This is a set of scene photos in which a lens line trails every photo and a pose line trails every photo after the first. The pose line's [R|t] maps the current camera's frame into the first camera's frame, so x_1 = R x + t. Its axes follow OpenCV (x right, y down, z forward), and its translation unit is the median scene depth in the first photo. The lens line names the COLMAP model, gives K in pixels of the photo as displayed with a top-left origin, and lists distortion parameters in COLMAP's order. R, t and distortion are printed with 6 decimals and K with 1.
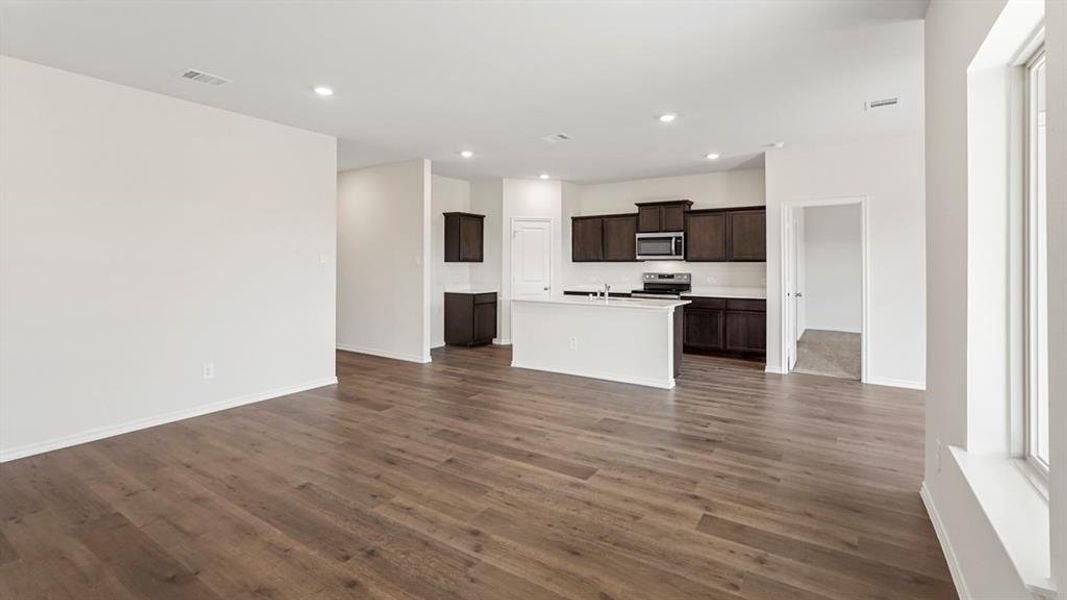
lens RADIAL K [[473.9, 0, 536.4], [0, 473.9, 293.7], [0, 0, 1]] dist [-0.004958, -0.000083]
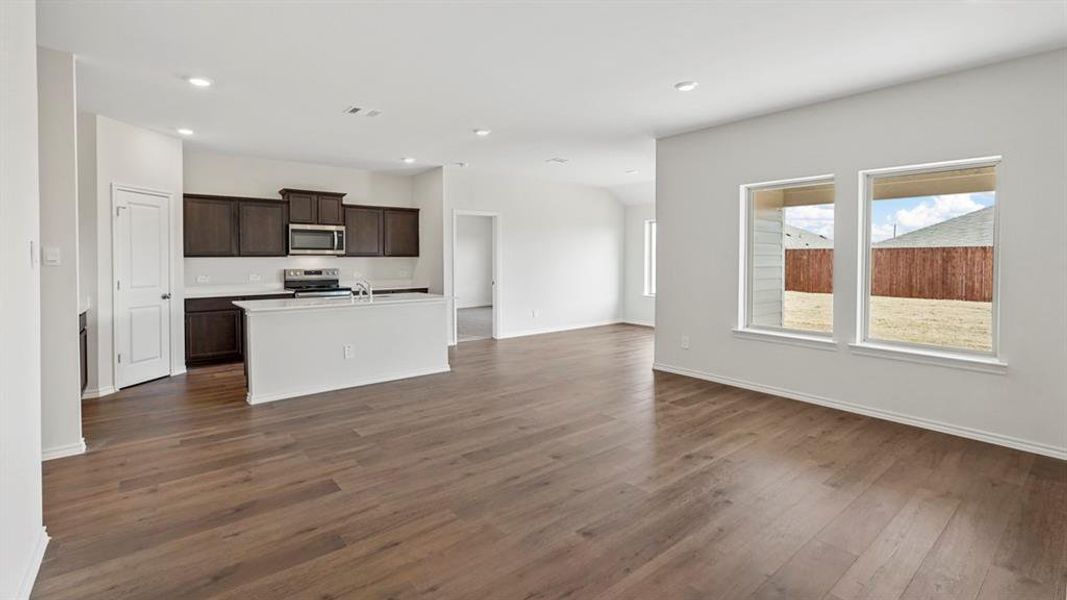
lens RADIAL K [[473.9, 0, 533.1], [0, 473.9, 302.3], [0, 0, 1]] dist [-0.004958, -0.000083]
pose [[0.301839, -0.090557, 0.949048, -0.509877], [0.062074, 0.995233, 0.075222, -0.023012], [-0.951336, 0.036206, 0.306022, 0.332928]]
